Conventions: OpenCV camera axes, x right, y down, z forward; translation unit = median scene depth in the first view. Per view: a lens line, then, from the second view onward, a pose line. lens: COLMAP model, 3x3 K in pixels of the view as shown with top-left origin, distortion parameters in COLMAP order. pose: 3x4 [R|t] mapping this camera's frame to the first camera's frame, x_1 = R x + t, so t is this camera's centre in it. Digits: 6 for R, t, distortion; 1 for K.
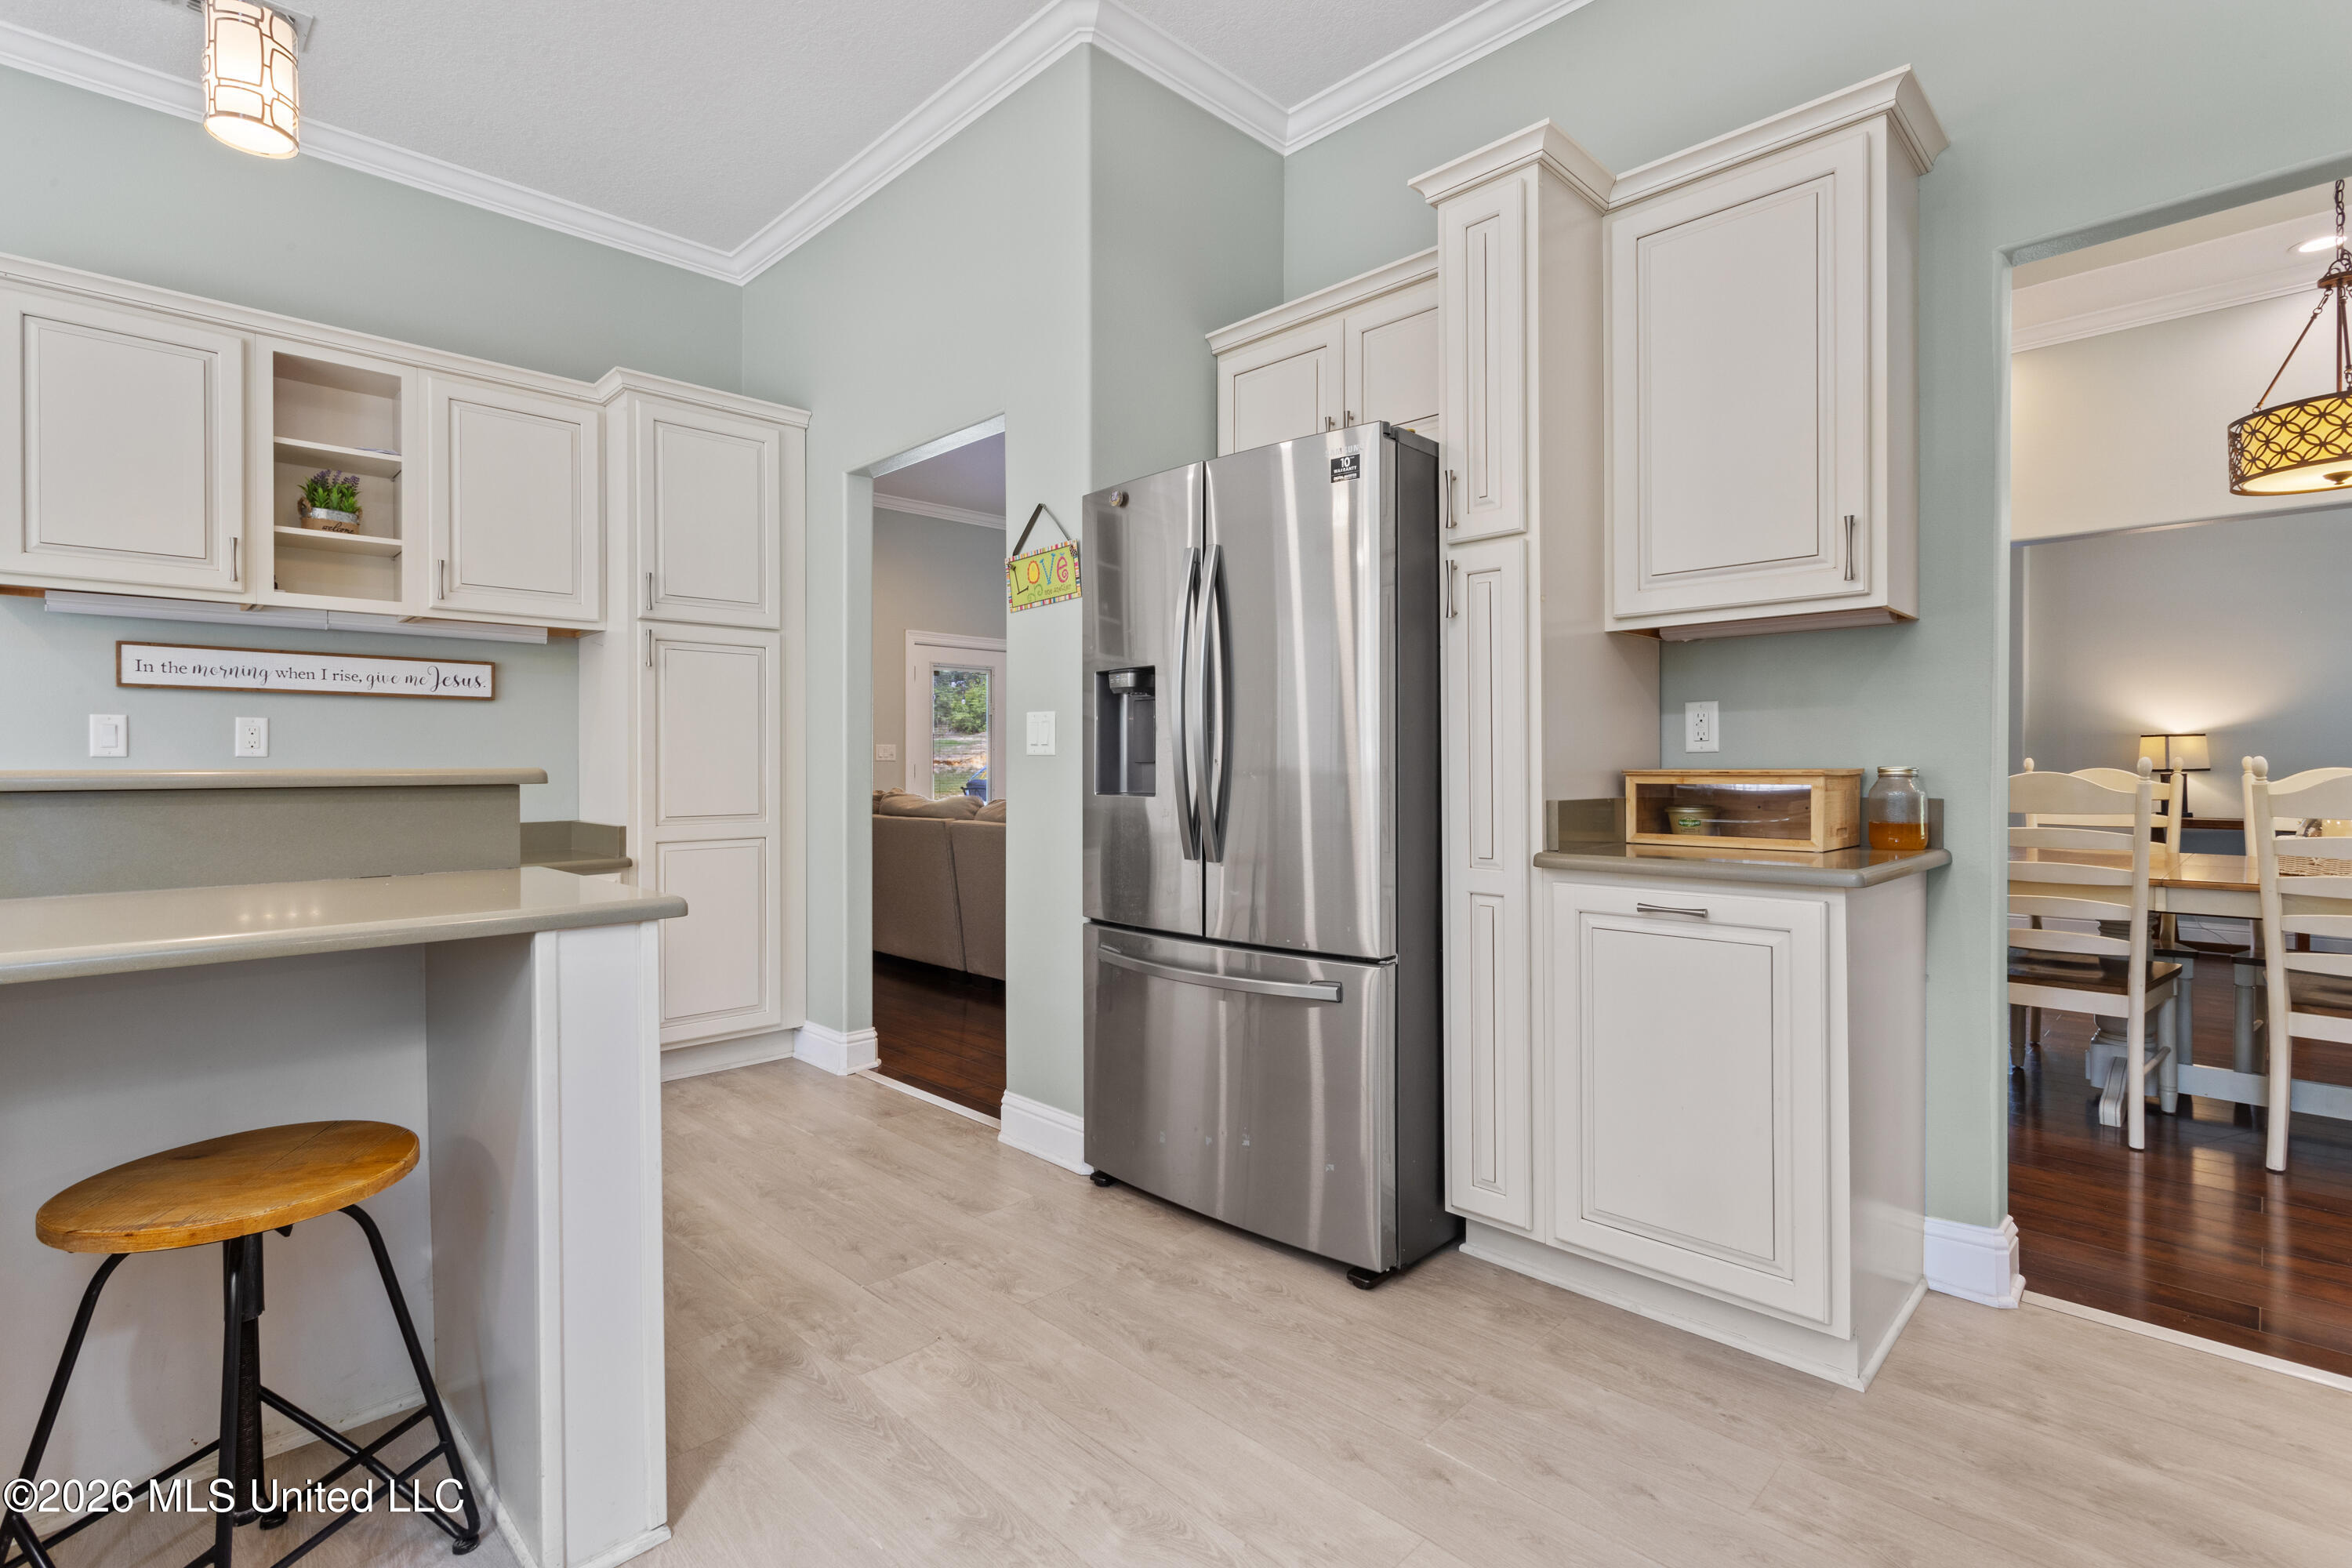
lens RADIAL K [[1101.5, 0, 1167.4], [0, 1101.5, 776.2], [0, 0, 1]] dist [-0.004577, 0.001378]
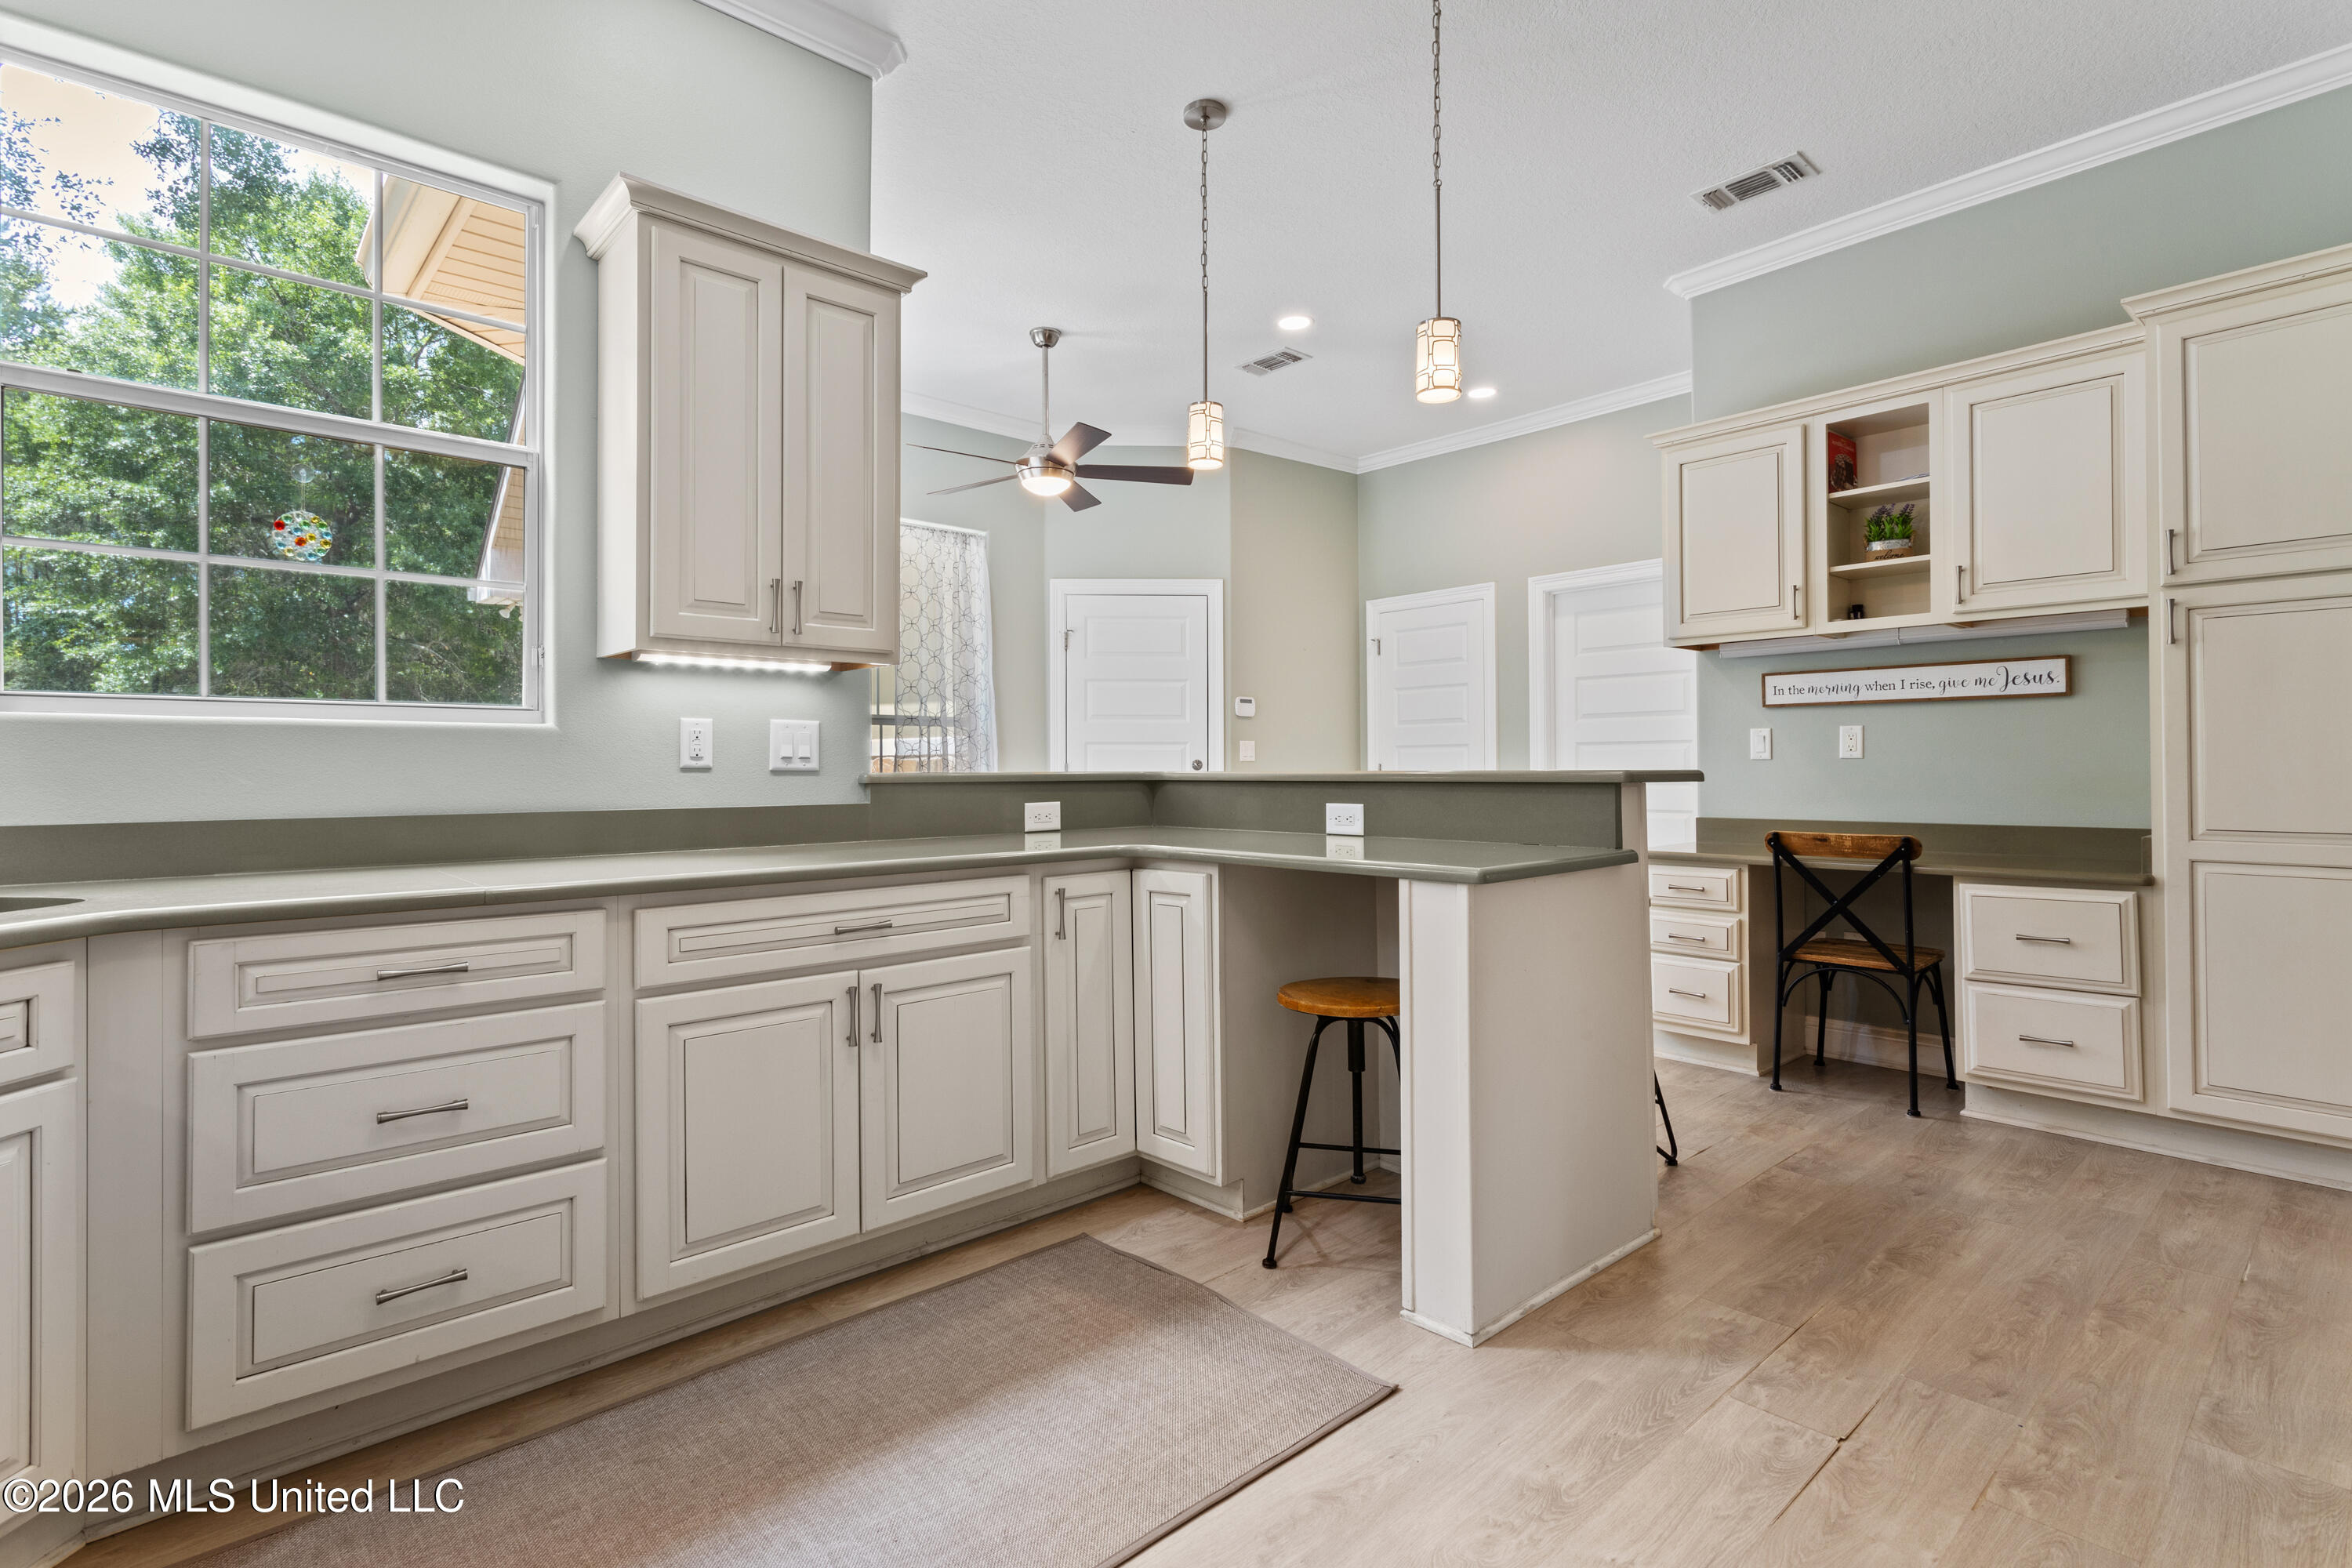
lens RADIAL K [[1101.5, 0, 1166.4], [0, 1101.5, 766.8], [0, 0, 1]] dist [-0.004577, 0.001378]
pose [[-0.052552, -0.000054, -0.998618, 0.411281], [-0.005219, 0.999986, 0.000220, -0.004859], [0.998605, 0.005223, -0.052552, 0.318200]]
